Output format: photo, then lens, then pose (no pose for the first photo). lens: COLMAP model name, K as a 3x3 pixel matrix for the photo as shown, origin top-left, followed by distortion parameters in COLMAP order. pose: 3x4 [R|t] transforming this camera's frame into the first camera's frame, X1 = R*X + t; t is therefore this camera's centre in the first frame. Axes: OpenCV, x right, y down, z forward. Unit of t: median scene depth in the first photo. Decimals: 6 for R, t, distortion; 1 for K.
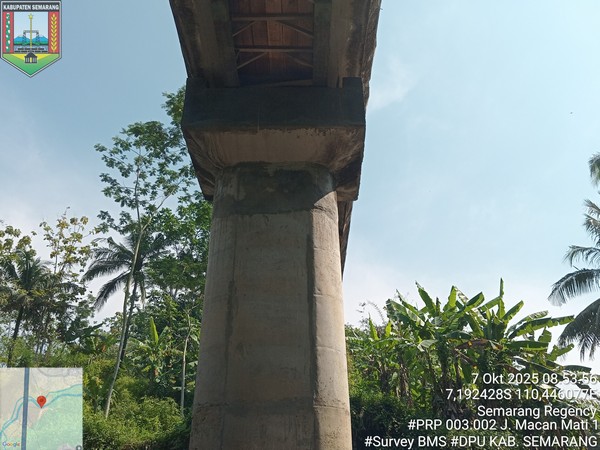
lens RADIAL K [[501.4, 0, 300.0], [0, 501.4, 225.0], [0, 0, 1]] dist [0.034471, -0.004863]
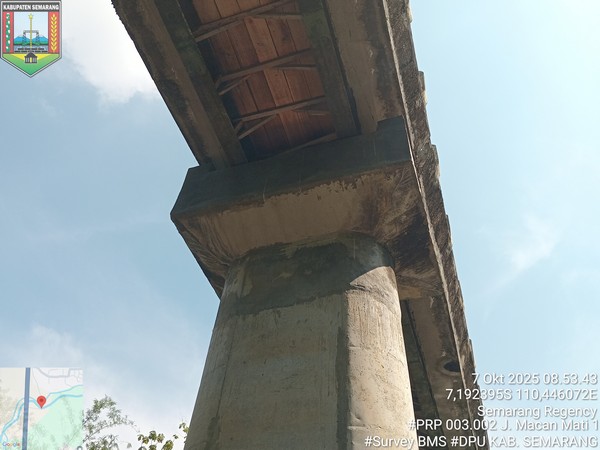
lens RADIAL K [[501.4, 0, 300.0], [0, 501.4, 225.0], [0, 0, 1]] dist [0.034471, -0.004863]
pose [[0.951976, -0.192134, -0.238382, 0.131731], [0.095850, 0.926473, -0.363951, 0.114387], [0.290782, 0.323623, 0.900396, 0.371661]]
